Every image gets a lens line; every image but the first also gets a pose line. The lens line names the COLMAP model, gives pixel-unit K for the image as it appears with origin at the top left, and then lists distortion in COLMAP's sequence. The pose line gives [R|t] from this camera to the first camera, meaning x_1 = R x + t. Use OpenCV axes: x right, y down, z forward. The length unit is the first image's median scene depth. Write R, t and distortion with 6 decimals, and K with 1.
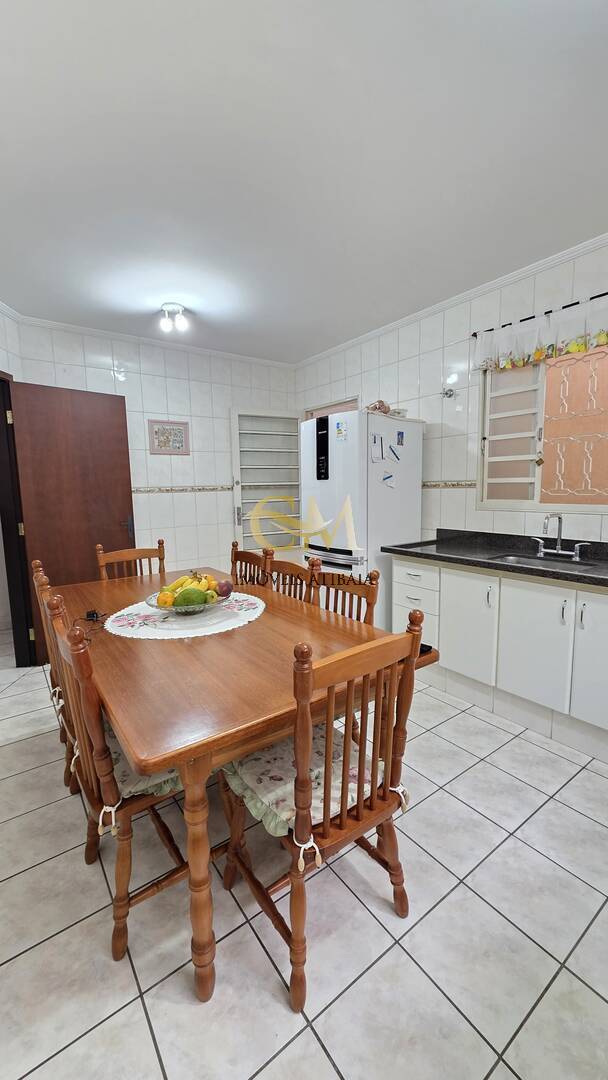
lens RADIAL K [[423.8, 0, 309.5], [0, 423.8, 543.9], [0, 0, 1]] dist [-0.001535, -0.000236]
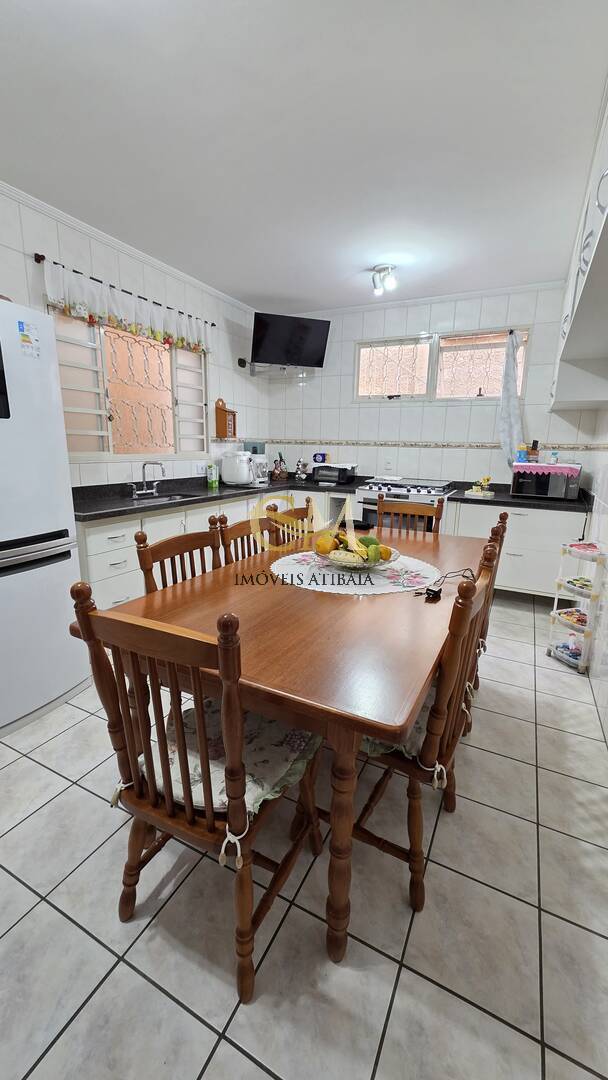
lens RADIAL K [[423.8, 0, 312.4], [0, 423.8, 538.6], [0, 0, 1]] dist [-0.001535, -0.000236]
pose [[-0.444394, -0.182544, 0.877036, -0.821439], [0.110967, 0.960261, 0.256094, -0.121460], [-0.888932, 0.211129, -0.406478, 1.128886]]
